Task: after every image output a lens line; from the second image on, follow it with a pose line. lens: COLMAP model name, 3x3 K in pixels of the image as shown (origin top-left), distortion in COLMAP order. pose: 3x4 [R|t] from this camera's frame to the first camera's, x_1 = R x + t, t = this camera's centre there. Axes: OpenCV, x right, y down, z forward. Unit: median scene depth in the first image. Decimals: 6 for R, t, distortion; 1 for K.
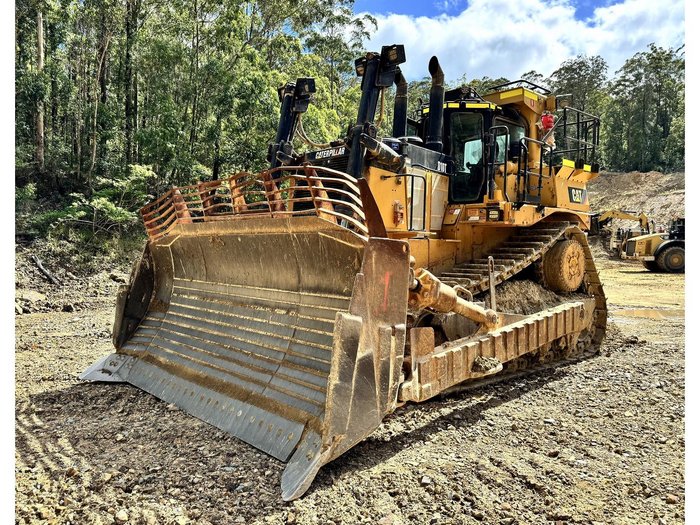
lens RADIAL K [[547.0, 0, 346.5], [0, 547.0, 262.5], [0, 0, 1]] dist [0.062711, -0.050315]
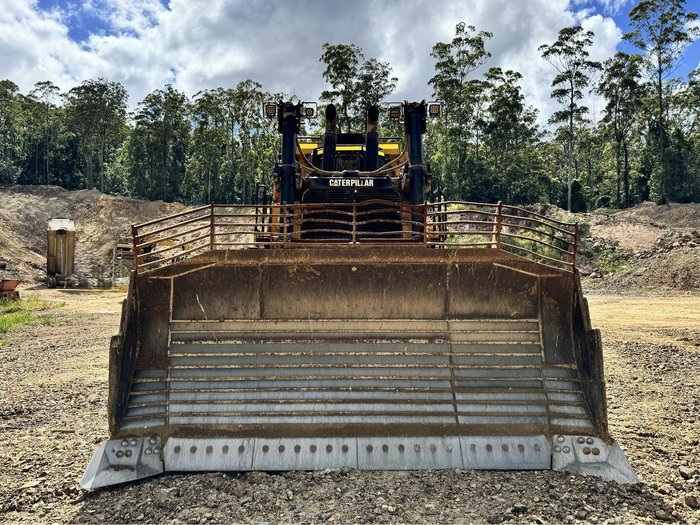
lens RADIAL K [[572.6, 0, 344.5], [0, 572.6, 257.1], [0, 0, 1]] dist [0.009855, -0.016699]
pose [[0.653685, 0.009497, 0.756708, -0.869721], [0.032275, 0.998662, -0.040414, -0.022738], [-0.756079, 0.050841, 0.652503, 0.362536]]
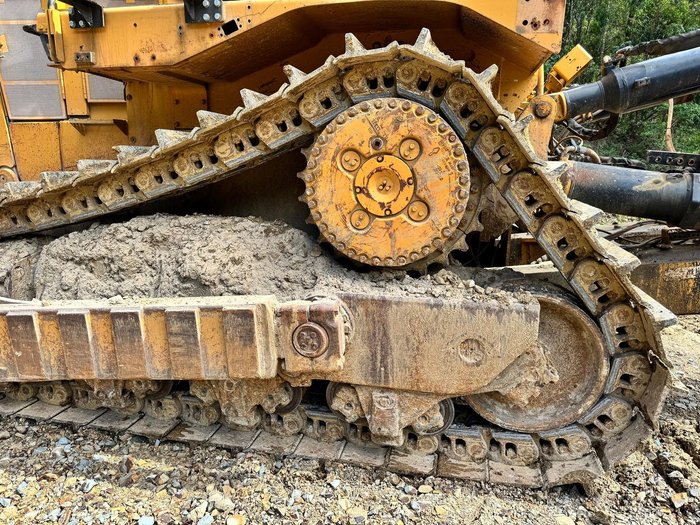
lens RADIAL K [[497.6, 0, 349.5], [0, 497.6, 262.4], [0, 0, 1]] dist [0.046029, -0.052525]
pose [[0.580235, 0.152187, -0.800104, 0.785494], [-0.023918, 0.985147, 0.170038, 0.002338], [0.814098, -0.079525, 0.575257, 1.027899]]
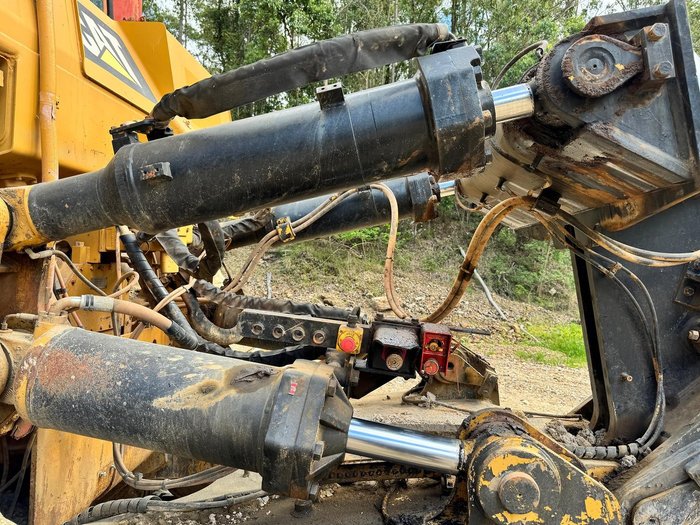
lens RADIAL K [[572.6, 0, 353.5], [0, 572.6, 256.4], [0, 0, 1]] dist [0.009855, -0.016699]
pose [[0.680775, 0.000039, -0.732493, 0.779207], [-0.060478, 0.996589, -0.056155, -0.037513], [0.729992, 0.082528, 0.678455, 1.366197]]
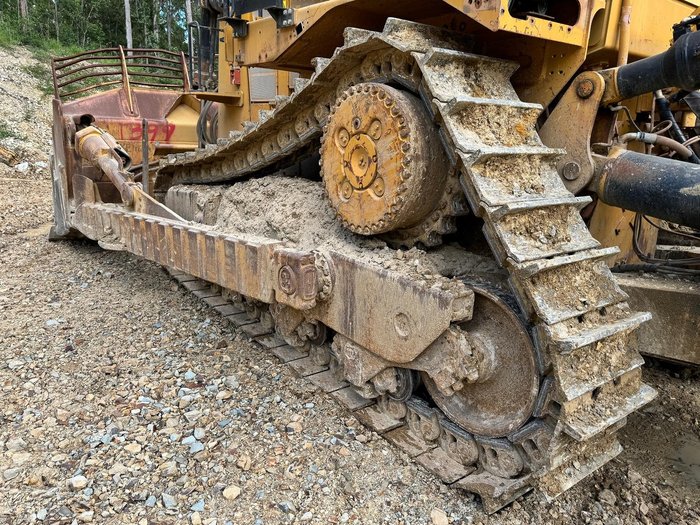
lens RADIAL K [[515.8, 0, 352.4], [0, 515.8, 261.9], [0, 0, 1]] dist [0.050179, -0.031139]
pose [[-0.084678, 0.228355, -0.969889, 0.926259], [-0.079606, 0.968723, 0.235030, -0.010339], [0.993223, 0.097111, -0.063851, 1.278653]]
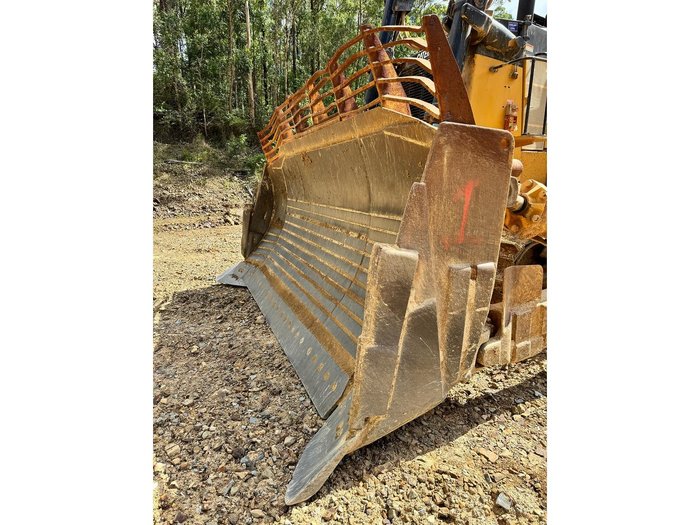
lens RADIAL K [[375.6, 0, 342.8], [0, 375.6, 267.4], [0, 0, 1]] dist [0.011490, -0.006918]
pose [[0.942639, 0.065737, -0.327276, 0.058771], [-0.001347, 0.981159, 0.193196, 0.021510], [0.333810, -0.181673, 0.924968, 0.365038]]
